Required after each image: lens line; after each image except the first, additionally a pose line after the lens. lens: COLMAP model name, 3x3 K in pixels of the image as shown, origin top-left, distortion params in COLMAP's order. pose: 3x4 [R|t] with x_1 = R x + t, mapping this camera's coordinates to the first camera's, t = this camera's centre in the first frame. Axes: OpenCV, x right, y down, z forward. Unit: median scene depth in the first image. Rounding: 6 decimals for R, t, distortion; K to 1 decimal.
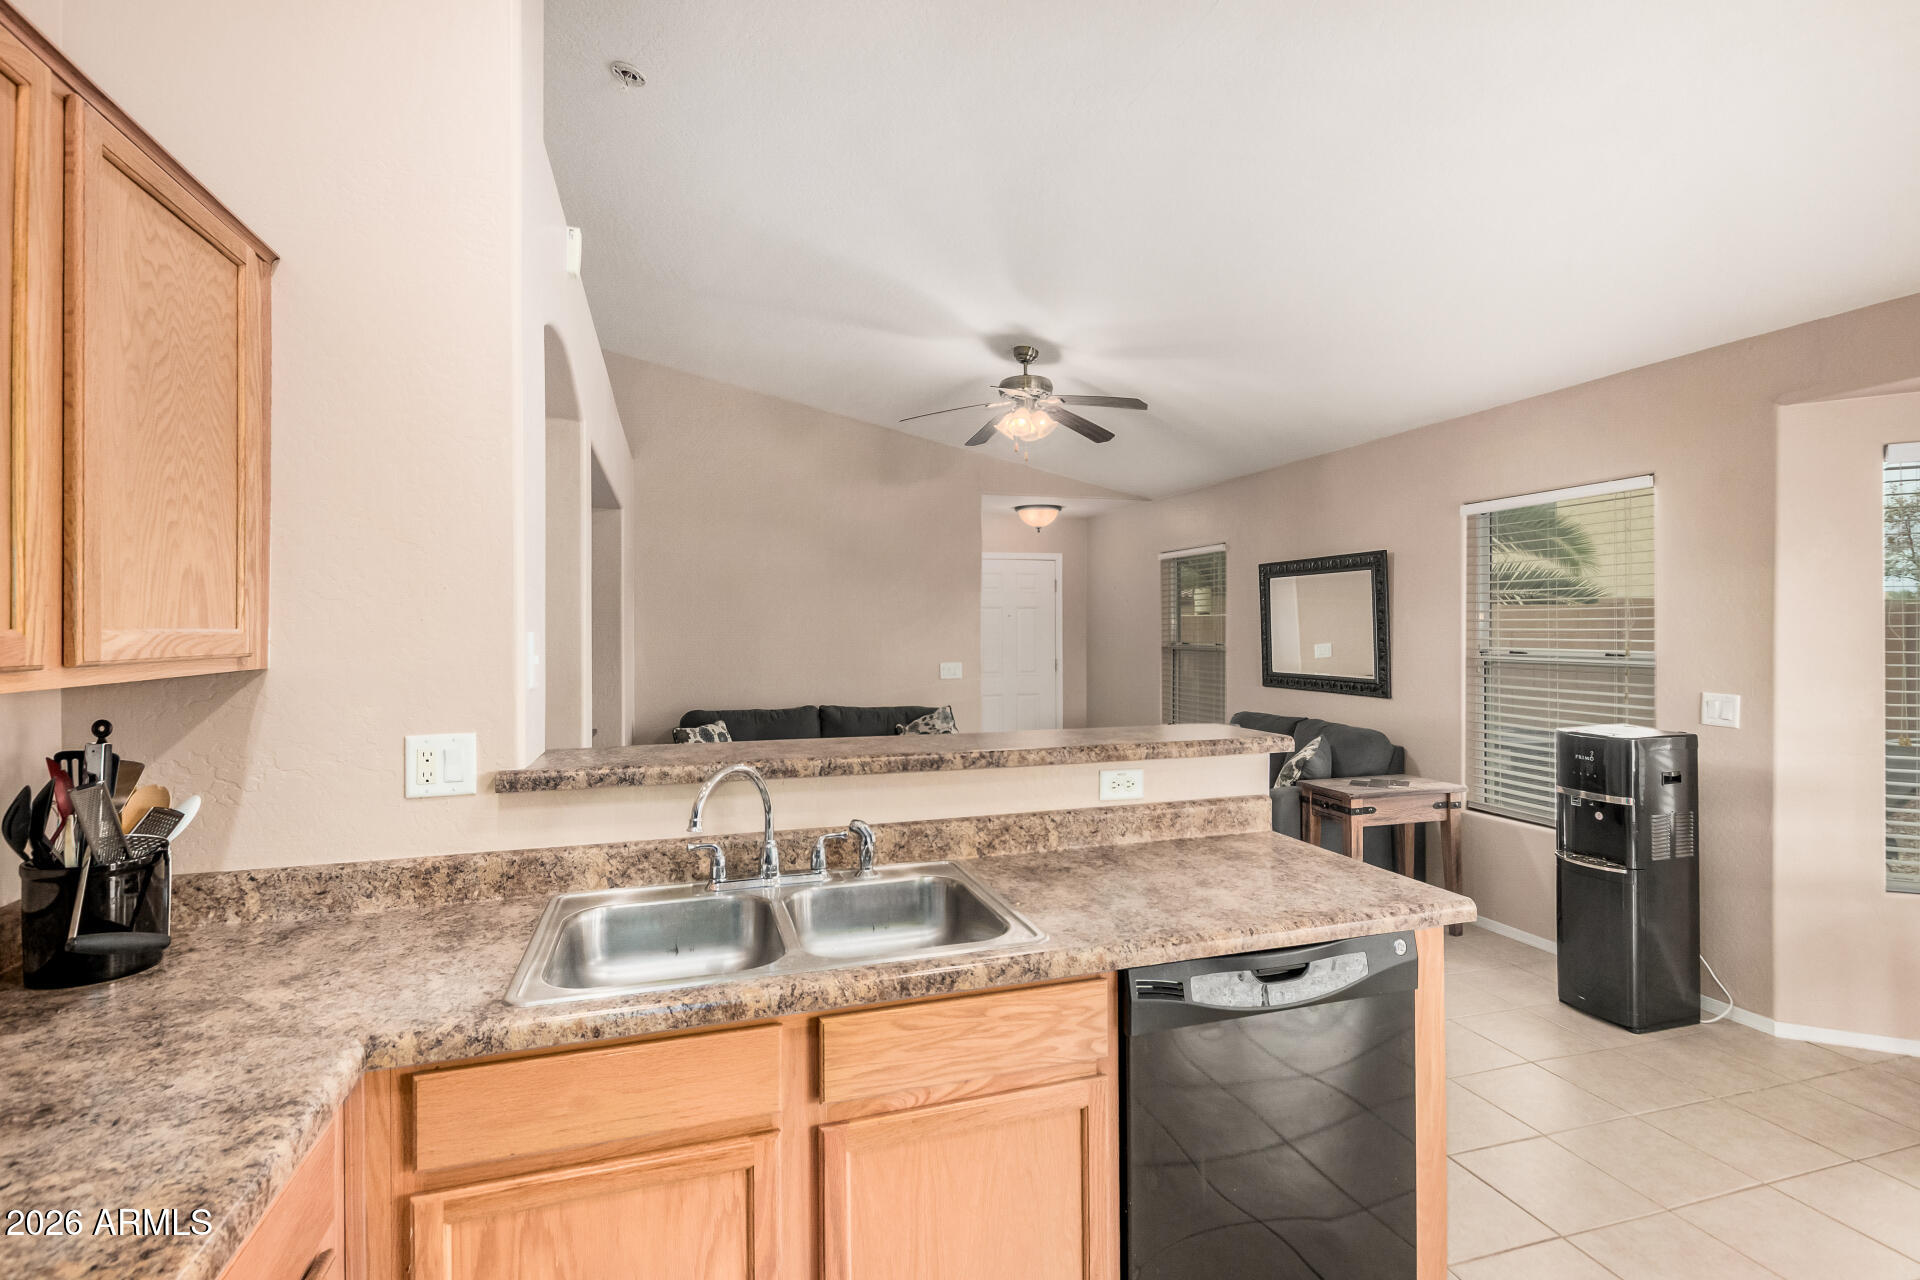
lens RADIAL K [[889.9, 0, 960.5], [0, 889.9, 633.6], [0, 0, 1]] dist [0.002992, 0.000096]
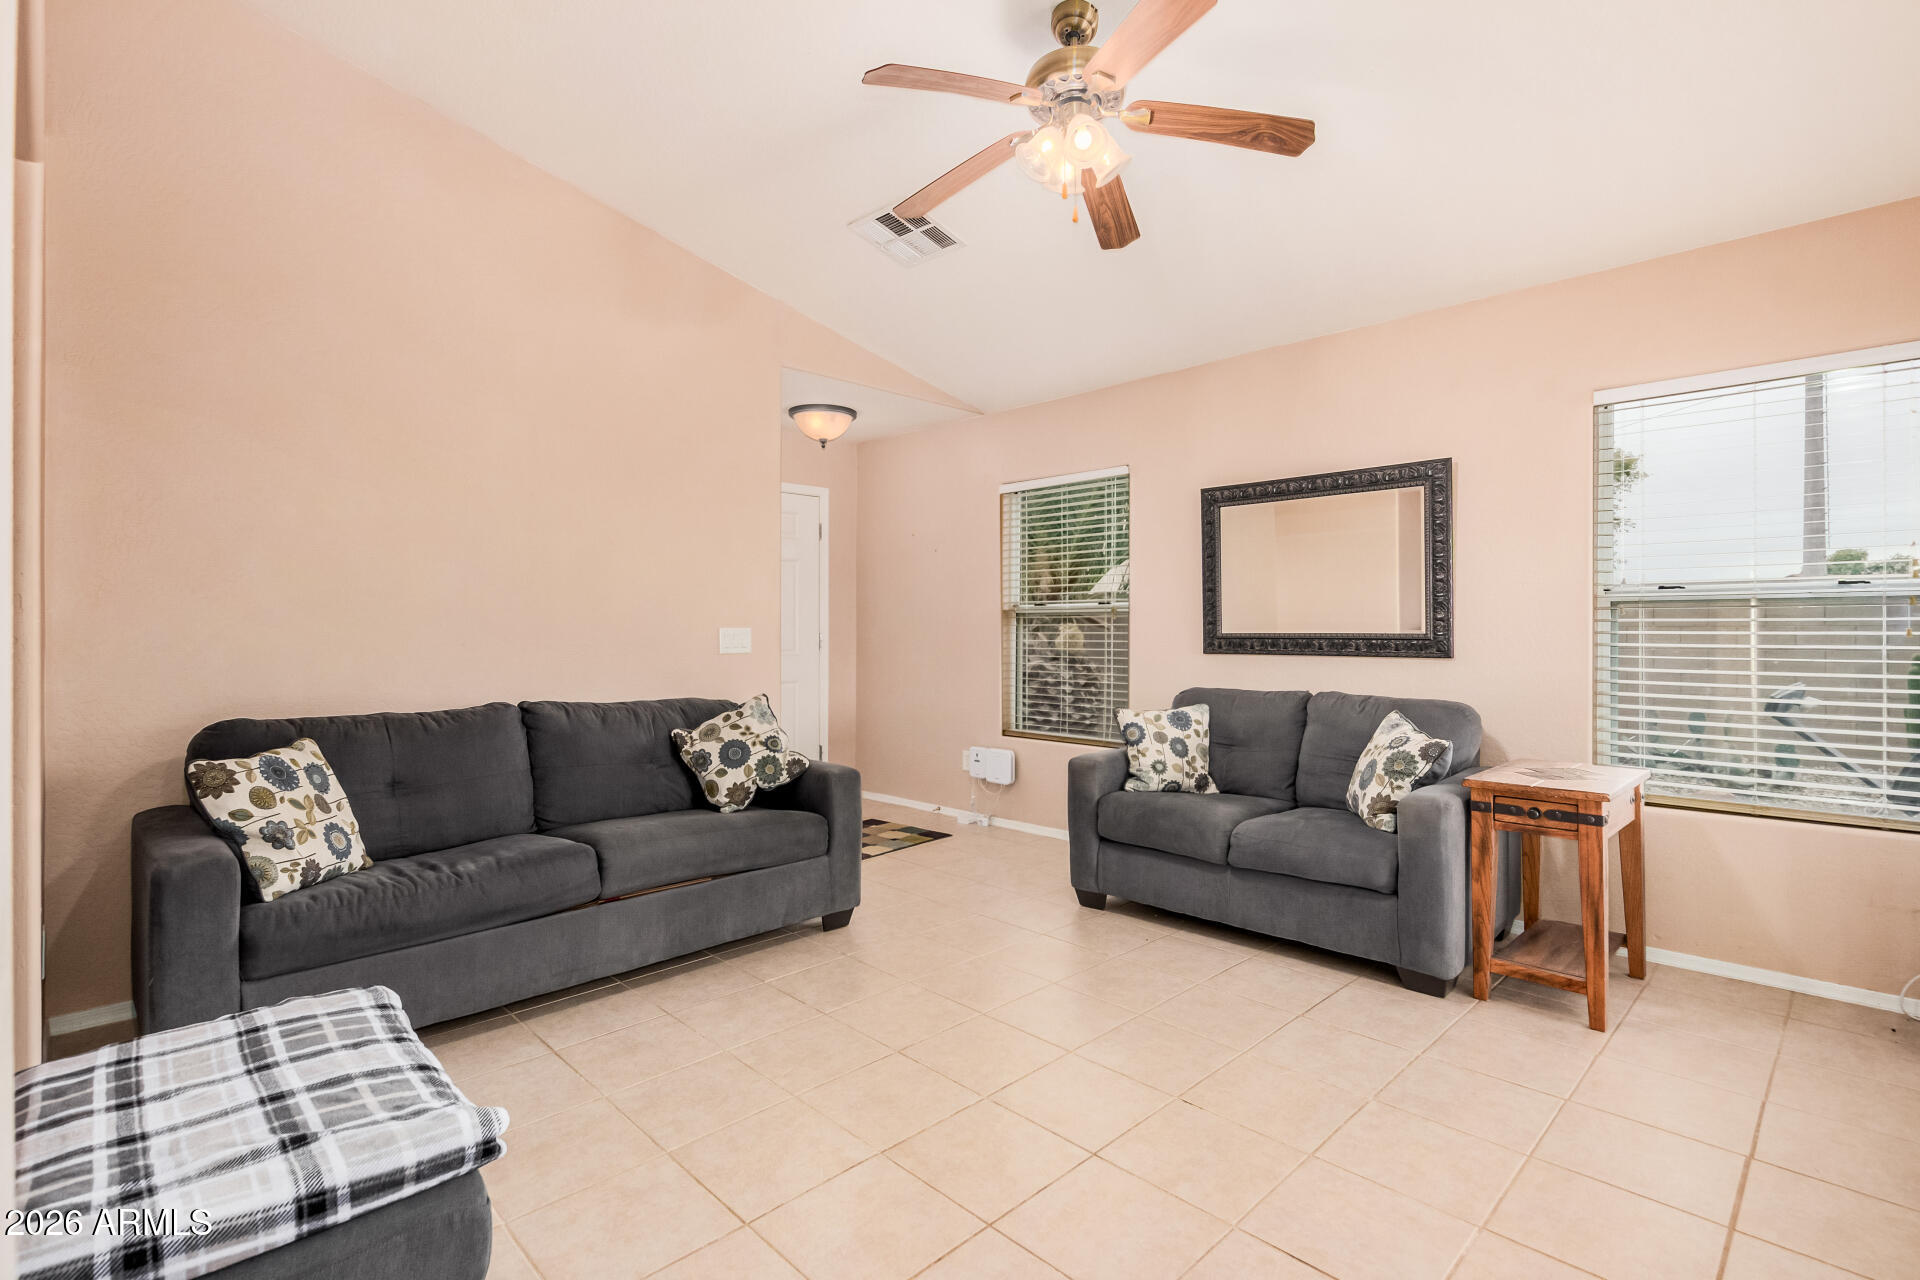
lens RADIAL K [[894.4, 0, 958.7], [0, 894.4, 622.5], [0, 0, 1]] dist [0.004173, 0.000421]
pose [[0.883504, 0.007290, 0.468367, -0.224259], [-0.000078, 0.999881, -0.015416, 0.052817], [-0.468424, 0.013584, 0.883399, 0.513258]]
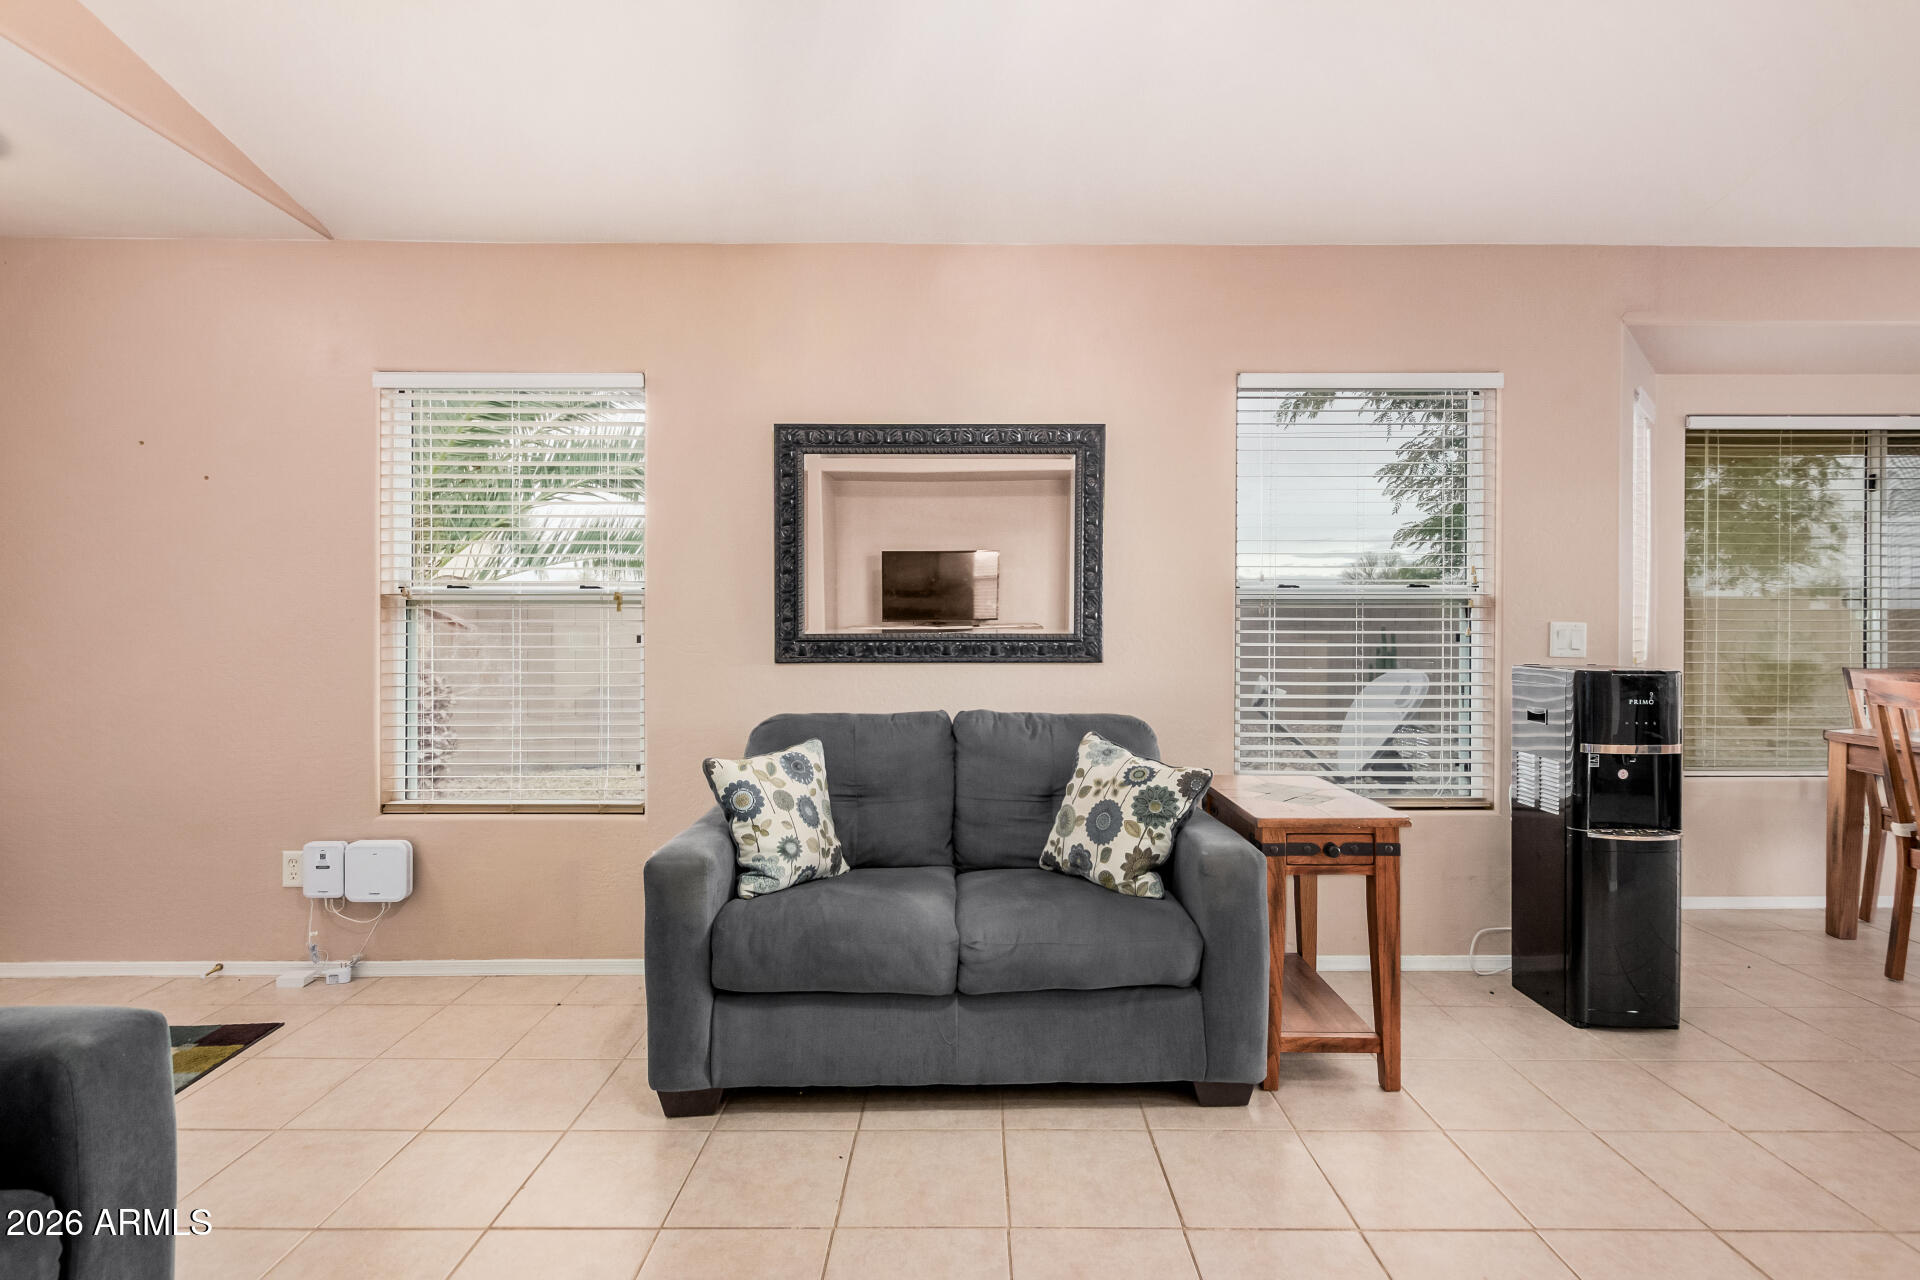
lens RADIAL K [[889.9, 0, 960.5], [0, 889.9, 633.6], [0, 0, 1]] dist [0.002992, 0.000096]
pose [[0.290099, 0.000585, 0.956996, -0.142189], [0.005155, 0.999984, -0.002174, 0.051565], [-0.956983, 0.005564, 0.290092, 0.881265]]
